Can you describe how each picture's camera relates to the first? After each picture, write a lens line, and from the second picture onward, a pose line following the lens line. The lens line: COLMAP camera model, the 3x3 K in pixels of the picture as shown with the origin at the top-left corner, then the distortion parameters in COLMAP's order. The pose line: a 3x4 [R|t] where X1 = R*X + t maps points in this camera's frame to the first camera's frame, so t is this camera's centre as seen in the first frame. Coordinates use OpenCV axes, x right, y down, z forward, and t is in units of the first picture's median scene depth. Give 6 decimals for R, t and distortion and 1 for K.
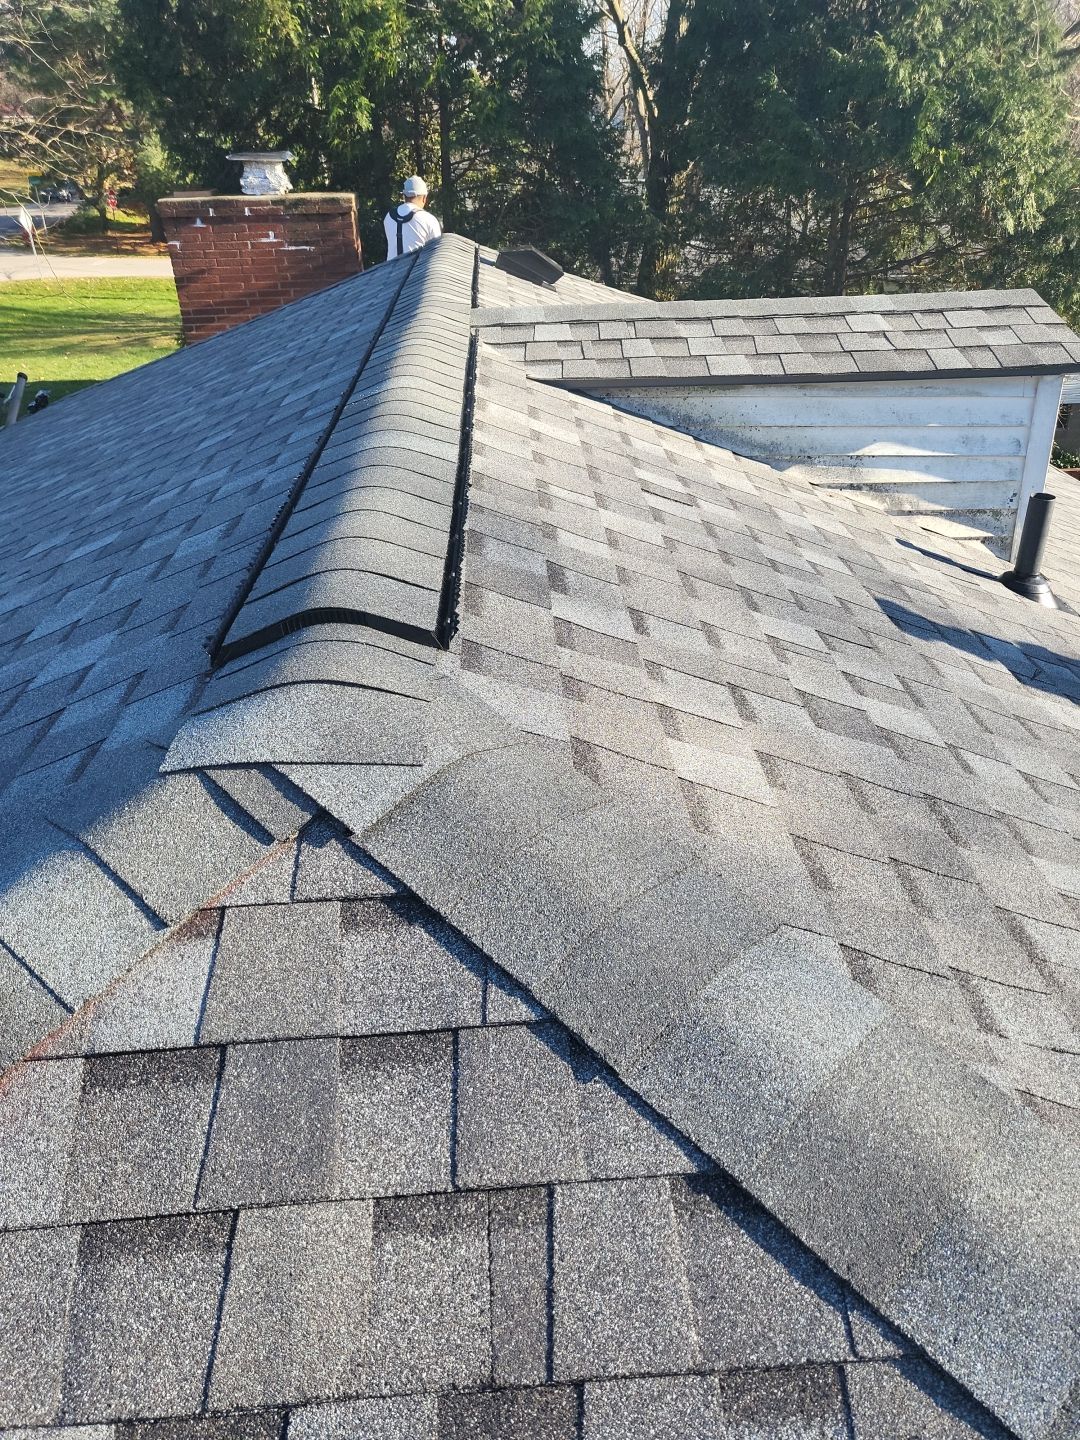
lens RADIAL K [[1158.9, 0, 540.0], [0, 1158.9, 720.0], [0, 0, 1]] dist [0.004421, 0.031213]
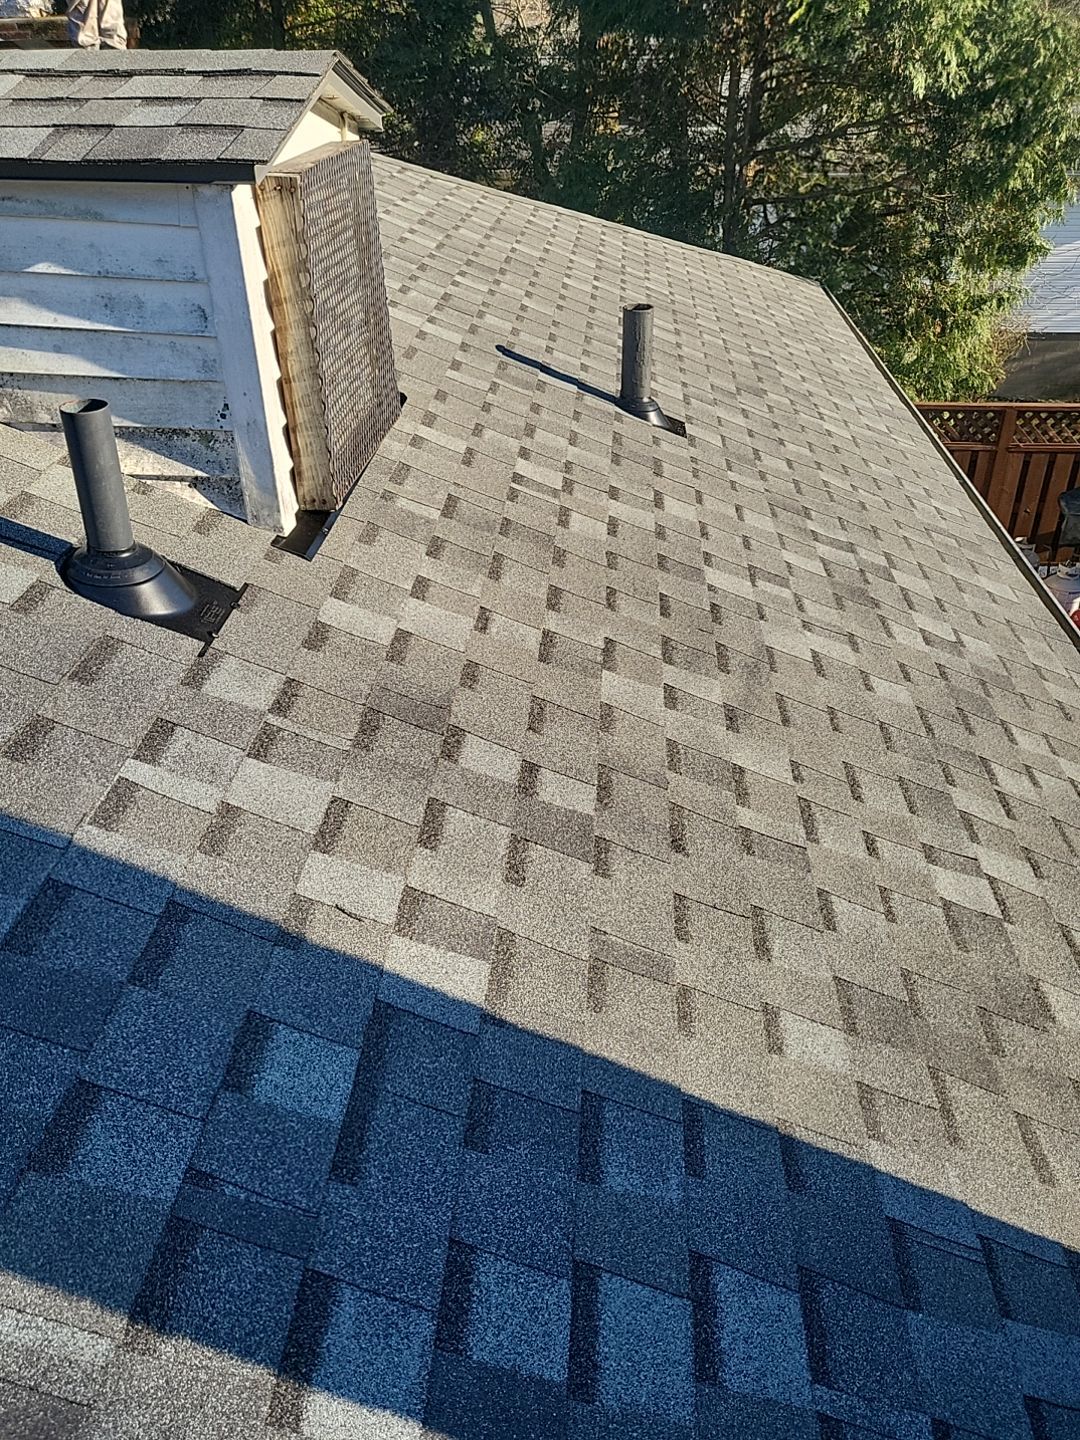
lens RADIAL K [[1098.1, 0, 539.7], [0, 1098.1, 682.3], [0, 0, 1]] dist [-0.025659, 0.061558]
pose [[0.986251, 0.095736, -0.134696, 0.664969], [-0.087866, 0.994124, 0.063222, -0.109584], [0.139957, -0.050517, 0.988868, 0.493713]]
